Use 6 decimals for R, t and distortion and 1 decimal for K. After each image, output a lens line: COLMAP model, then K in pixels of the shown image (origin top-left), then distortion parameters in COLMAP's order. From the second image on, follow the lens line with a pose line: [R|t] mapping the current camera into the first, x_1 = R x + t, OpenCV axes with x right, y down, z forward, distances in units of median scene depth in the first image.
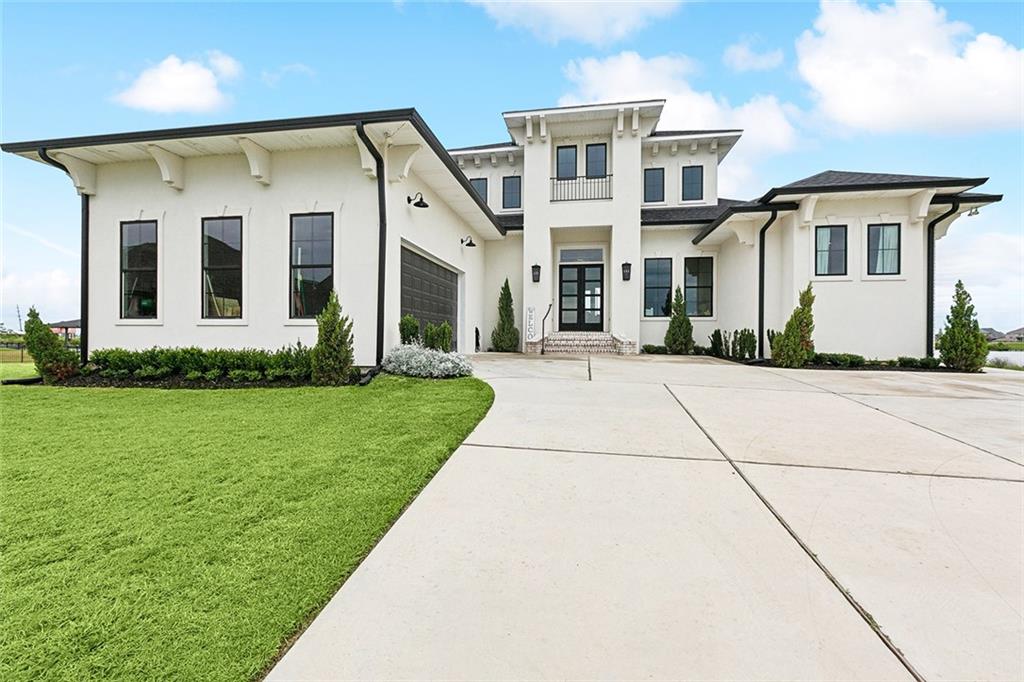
lens RADIAL K [[466.3, 0, 499.4], [0, 466.3, 333.2], [0, 0, 1]] dist [0.002100, -0.000042]
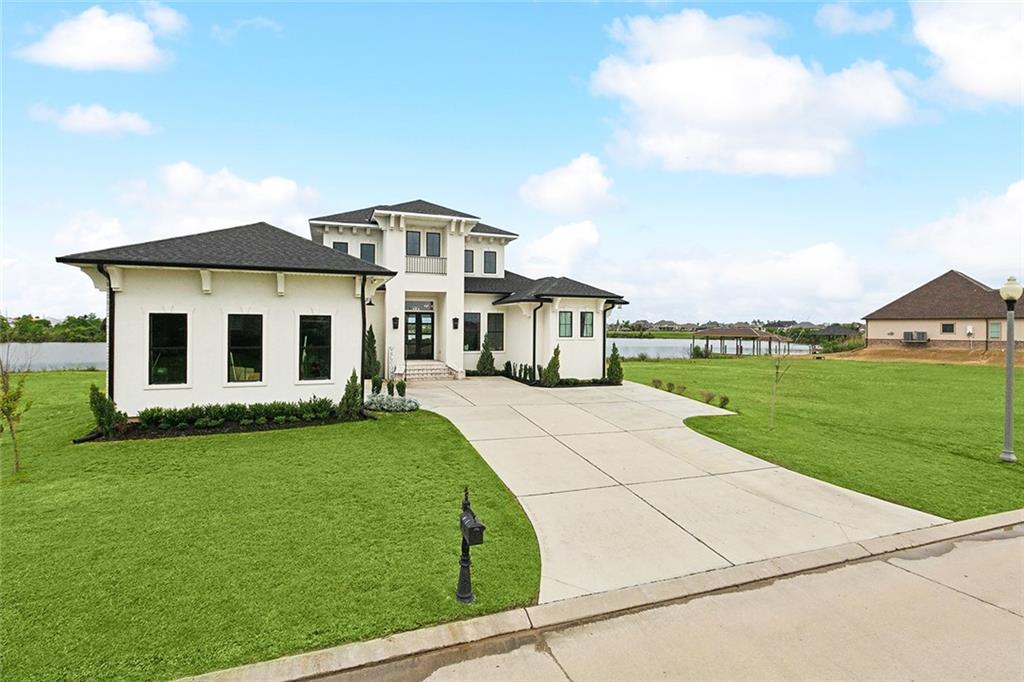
lens RADIAL K [[472.8, 0, 509.6], [0, 472.8, 326.7], [0, 0, 1]] dist [-0.000542, -0.000369]
pose [[0.860778, 0.004214, 0.508962, -0.451995], [-0.005067, 0.999987, 0.000291, -0.151737], [-0.508955, -0.002829, 0.860789, -0.528019]]
